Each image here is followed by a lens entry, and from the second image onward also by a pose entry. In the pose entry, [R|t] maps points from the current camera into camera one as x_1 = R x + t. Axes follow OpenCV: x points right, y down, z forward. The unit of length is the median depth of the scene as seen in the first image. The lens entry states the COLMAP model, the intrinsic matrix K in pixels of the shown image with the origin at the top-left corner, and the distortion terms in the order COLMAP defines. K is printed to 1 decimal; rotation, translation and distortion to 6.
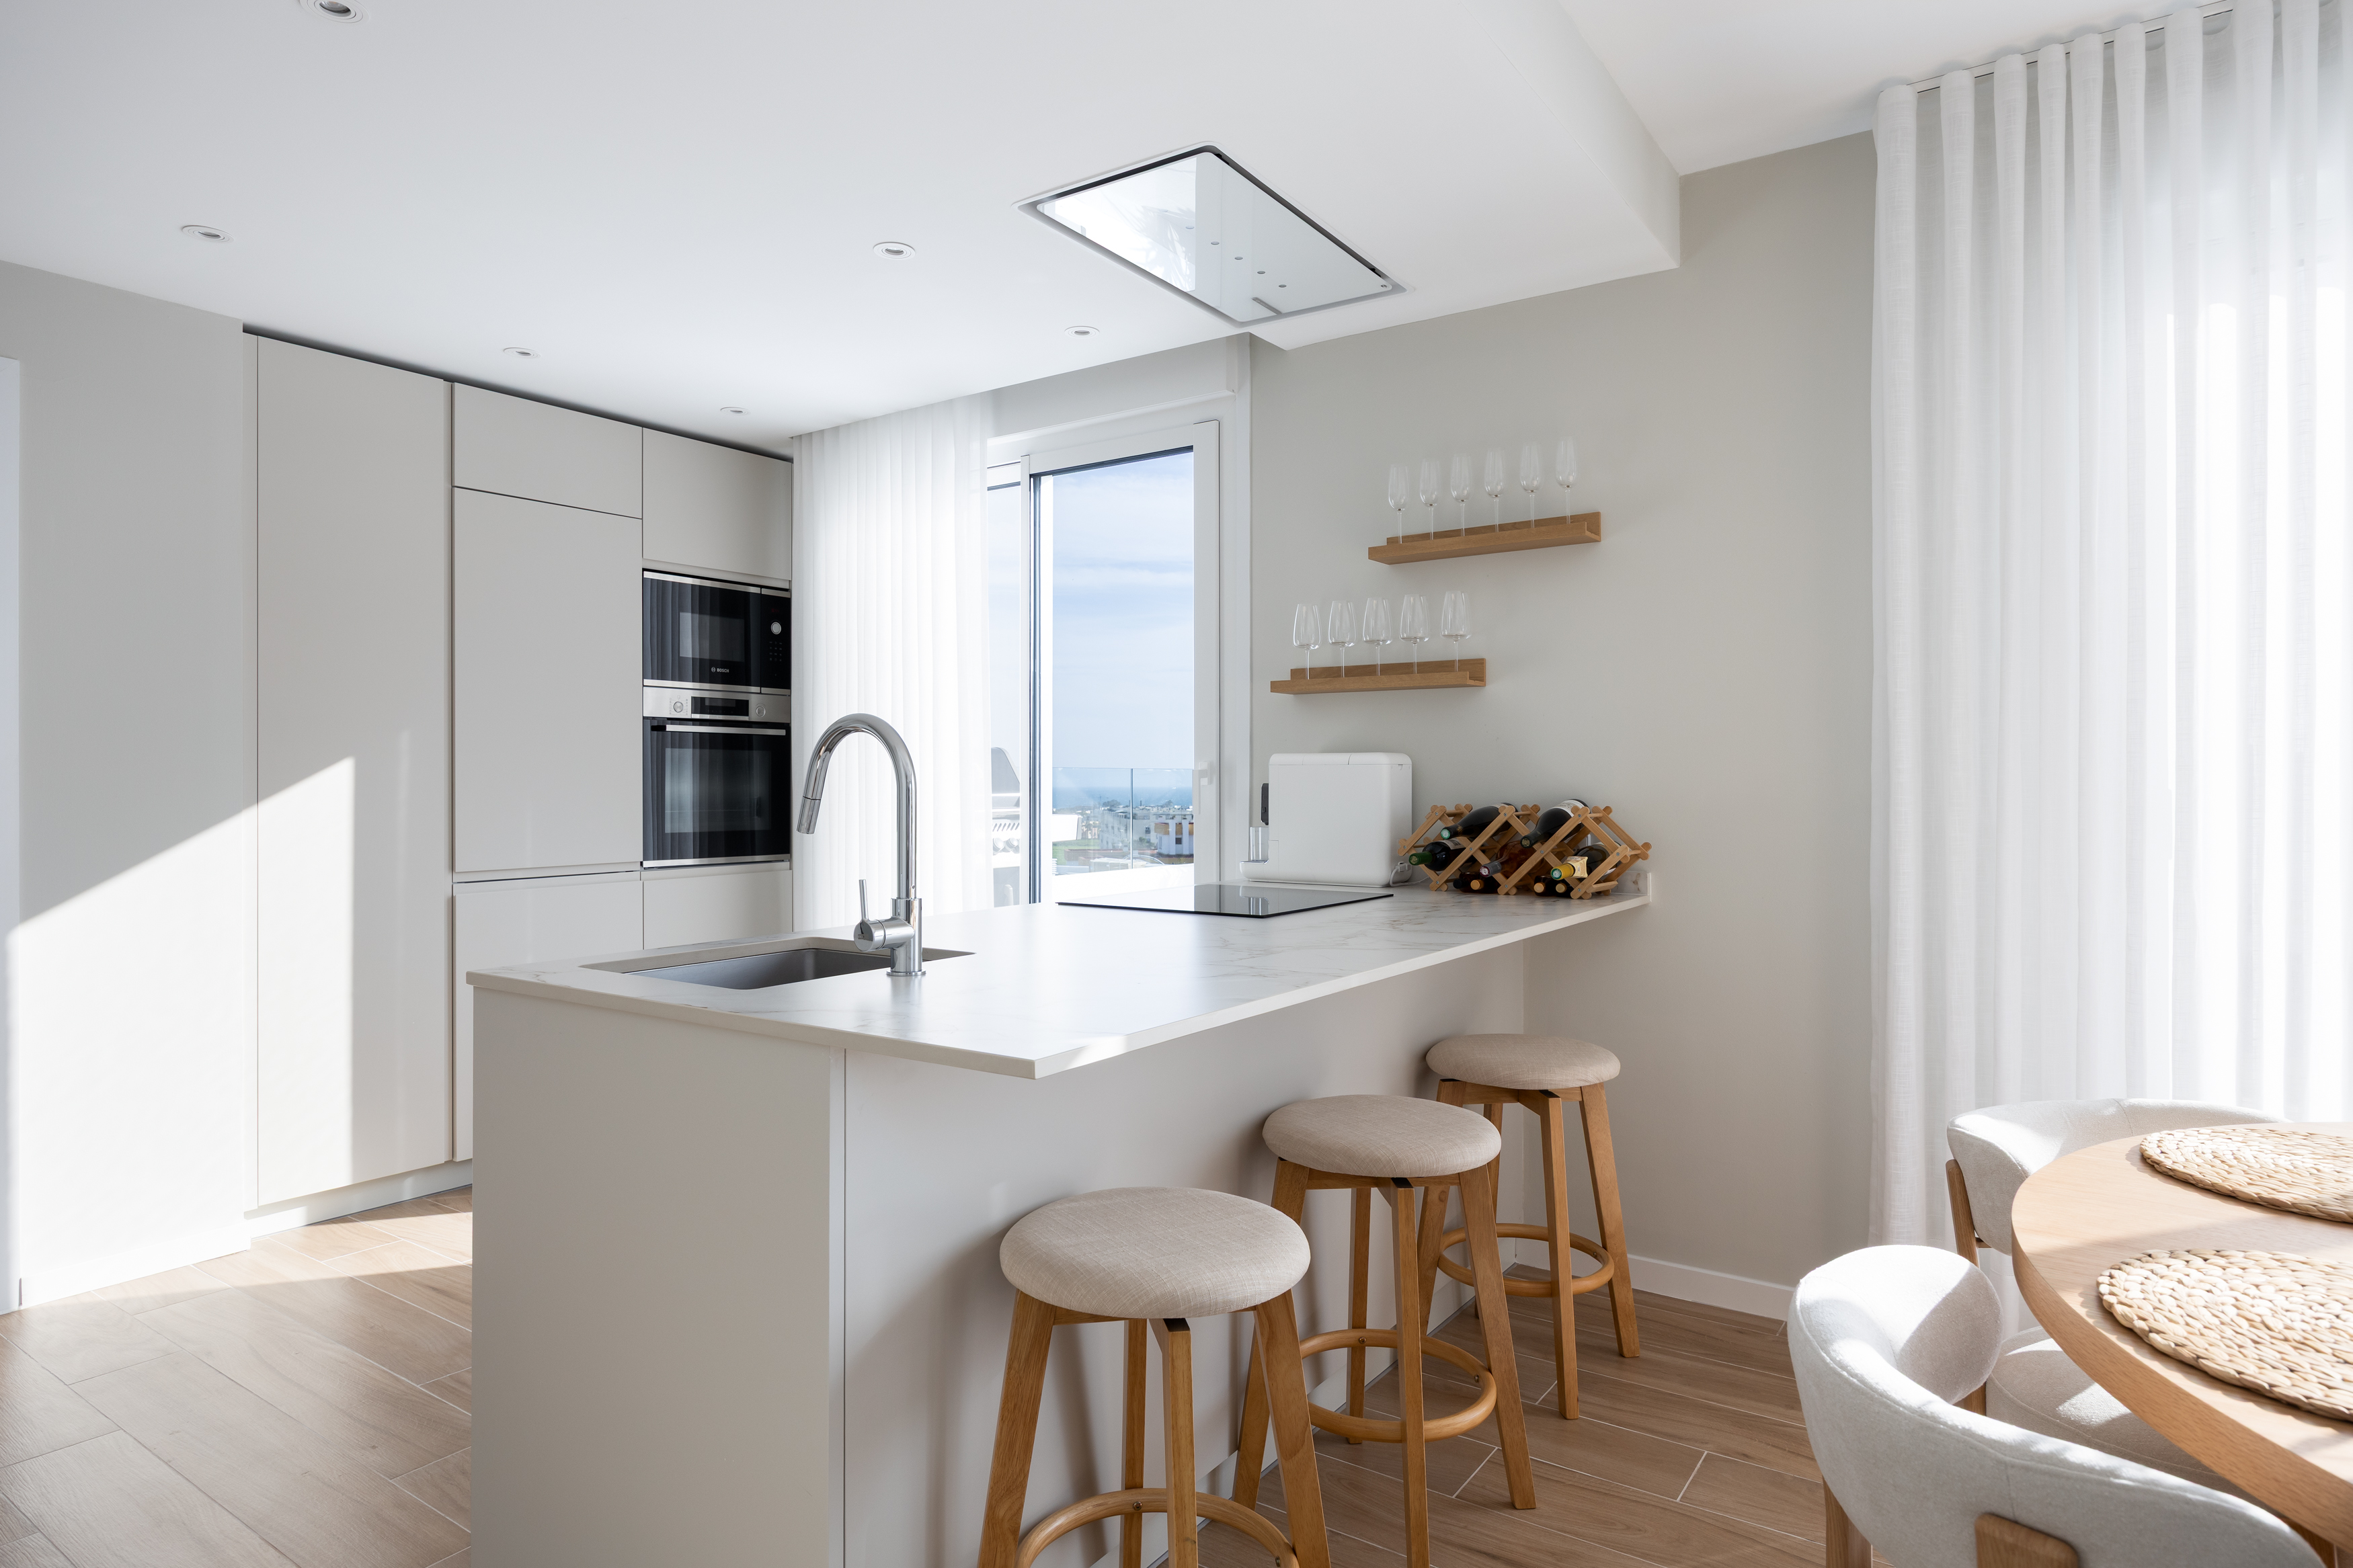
lens RADIAL K [[1311.9, 0, 1176.5], [0, 1311.9, 784.0], [0, 0, 1]] dist [-0.006127, -0.001970]
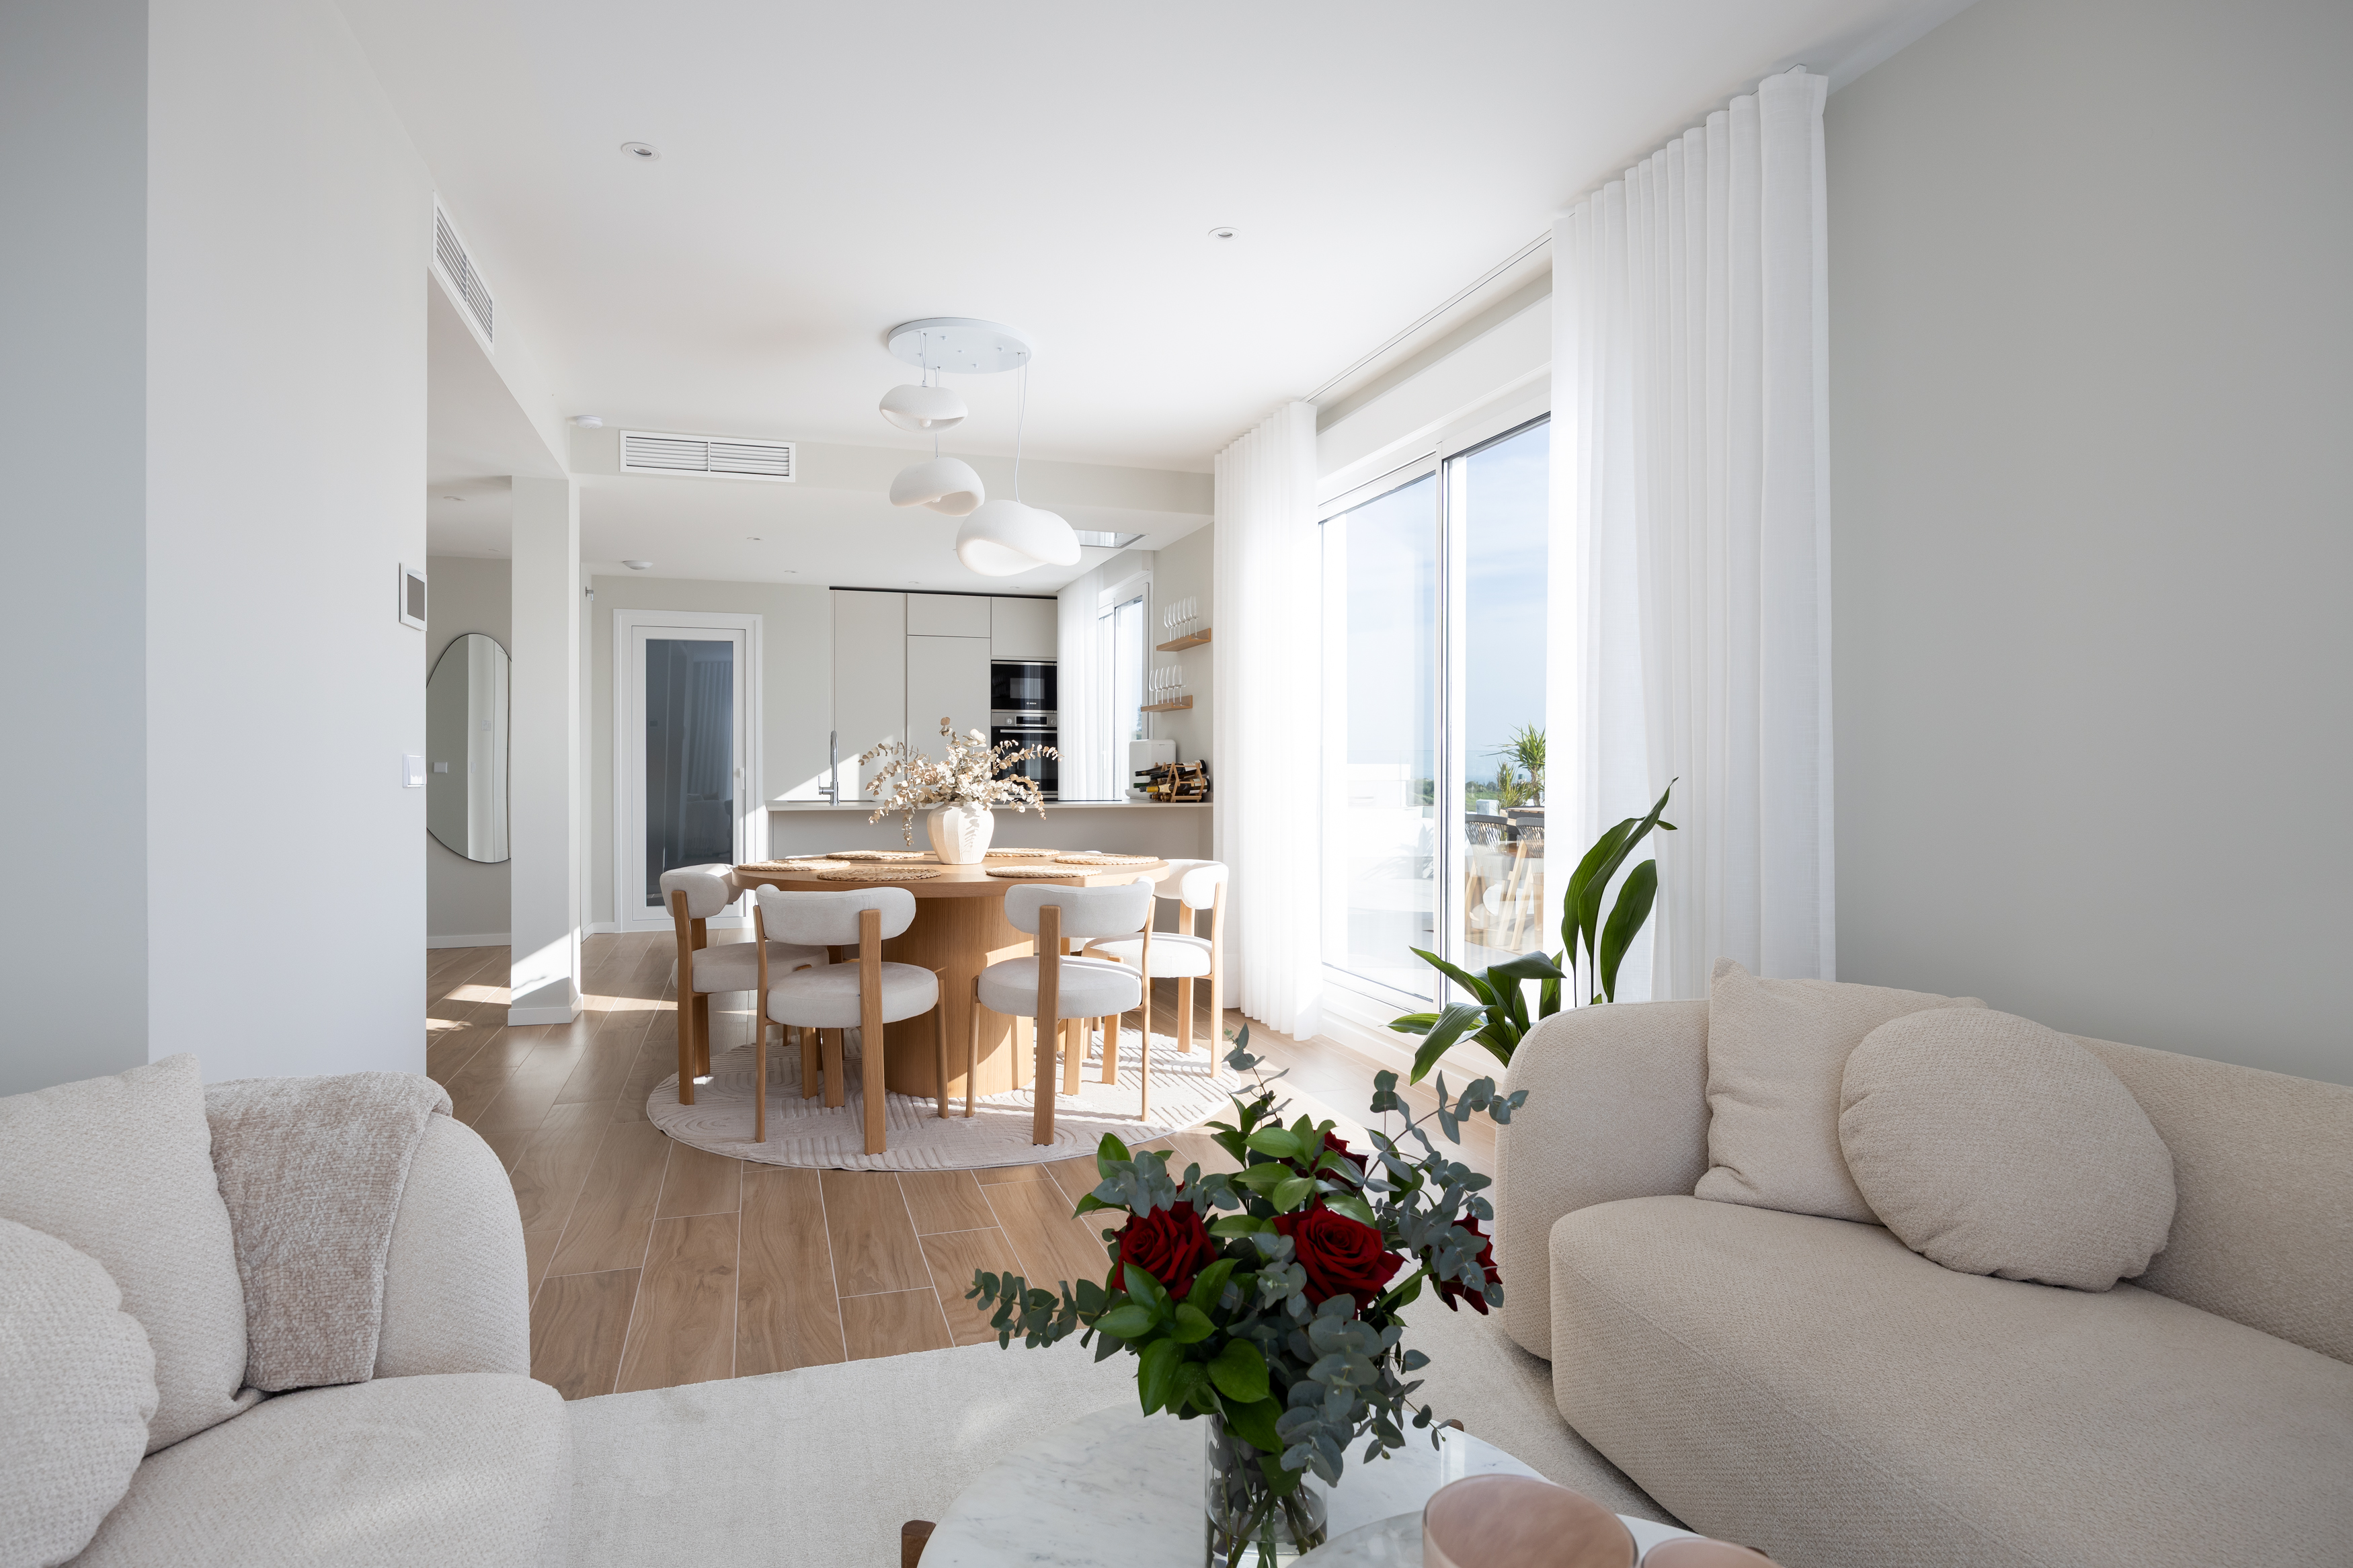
lens RADIAL K [[1273.2, 0, 1164.7], [0, 1273.2, 768.7], [0, 0, 1]] dist [0.023446, -0.000009]
pose [[0.791464, 0.001868, -0.611213, 1.523986], [-0.003977, 0.999990, -0.002094, 0.031456], [0.611203, 0.004088, 0.791463, -0.704722]]
